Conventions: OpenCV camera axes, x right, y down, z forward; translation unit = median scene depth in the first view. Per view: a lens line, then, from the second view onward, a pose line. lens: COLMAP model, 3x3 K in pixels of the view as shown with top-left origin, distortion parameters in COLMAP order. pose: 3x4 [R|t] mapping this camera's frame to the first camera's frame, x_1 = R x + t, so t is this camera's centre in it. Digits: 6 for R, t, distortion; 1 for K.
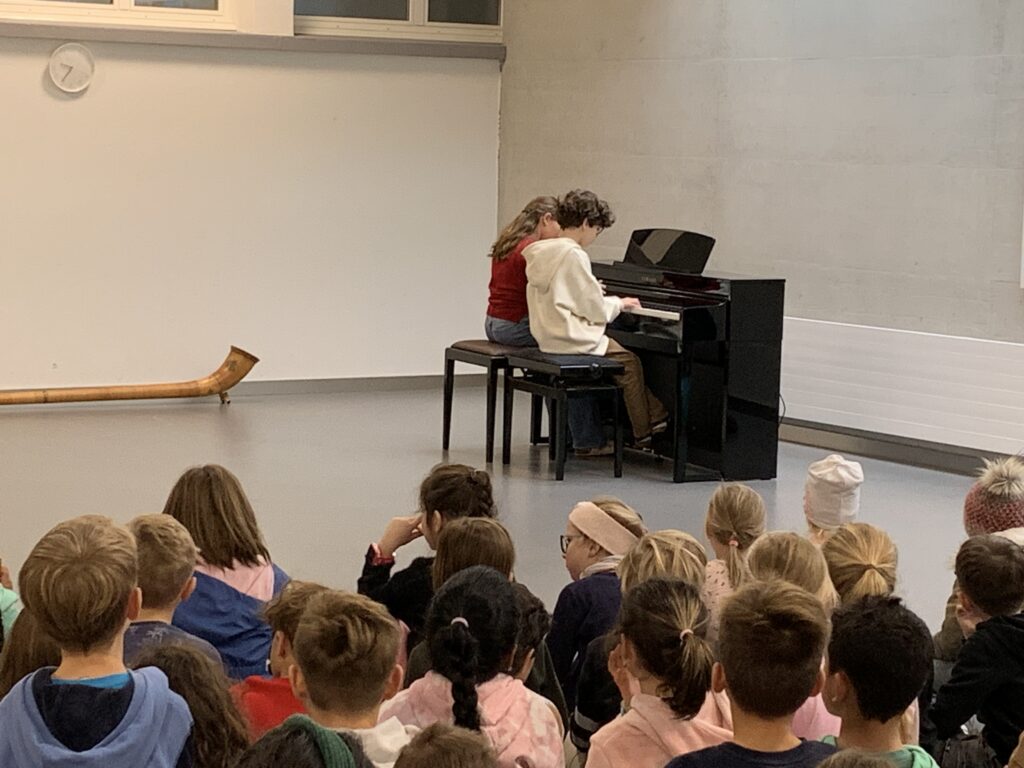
lens RADIAL K [[2402.3, 0, 514.3], [0, 2402.3, 385.5], [0, 0, 1]] dist [0.112220, 0.000000]
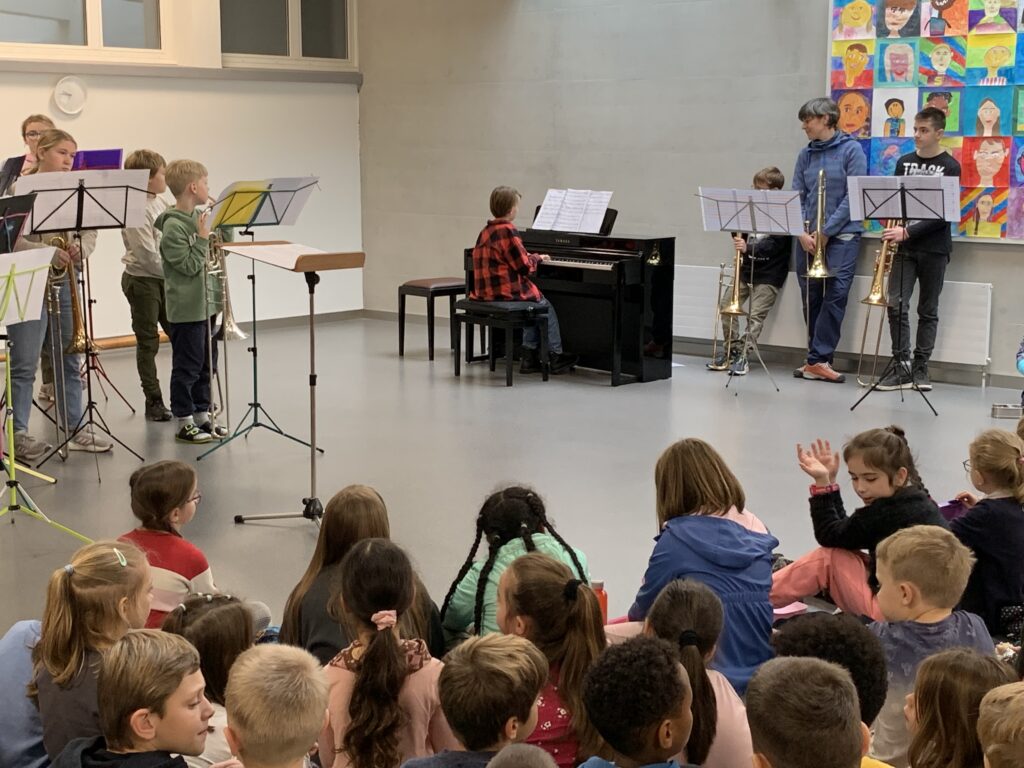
lens RADIAL K [[1547.1, 0, 530.4], [0, 1547.1, 382.5], [0, 0, 1]] dist [0.072652, 0.000000]
pose [[0.962196, -0.068419, 0.263623, -0.194627], [0.053038, 0.996473, 0.065034, -0.020308], [-0.267142, -0.048594, 0.962431, 0.125817]]
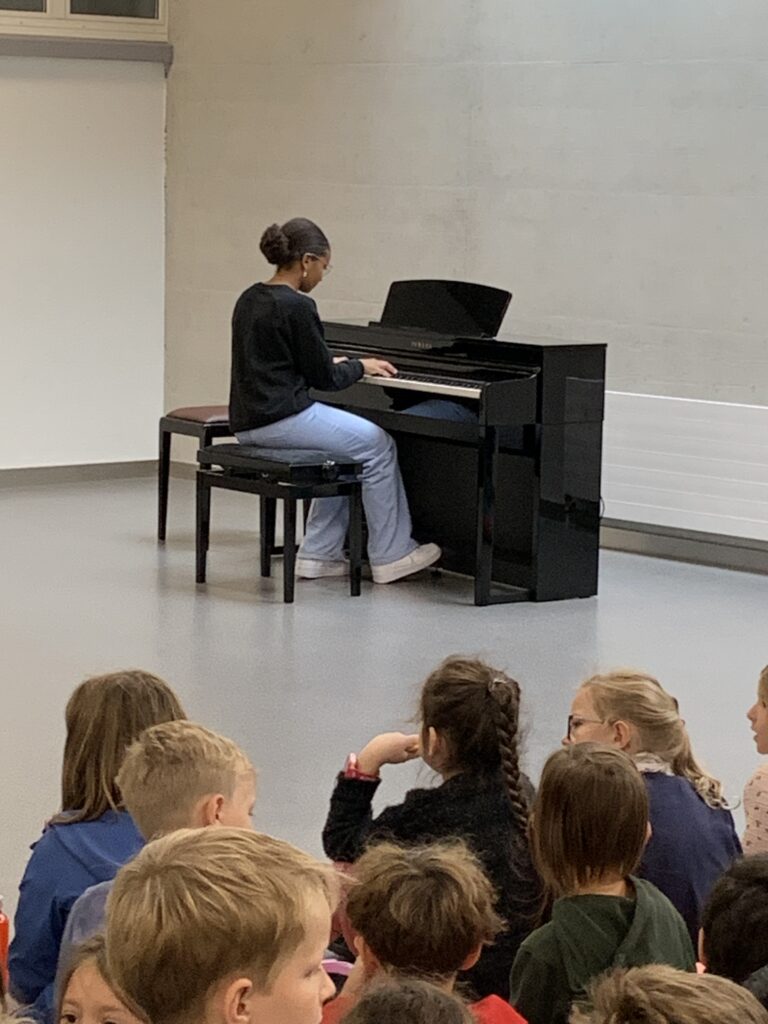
lens RADIAL K [[2810.6, 0, 390.8], [0, 2810.6, 508.2], [0, 0, 1]] dist [0.131218, 0.000000]
pose [[0.990620, -0.023231, 0.134657, -0.074527], [0.020136, 0.999502, 0.024303, -0.012617], [-0.135154, -0.021364, 0.990594, 0.085864]]
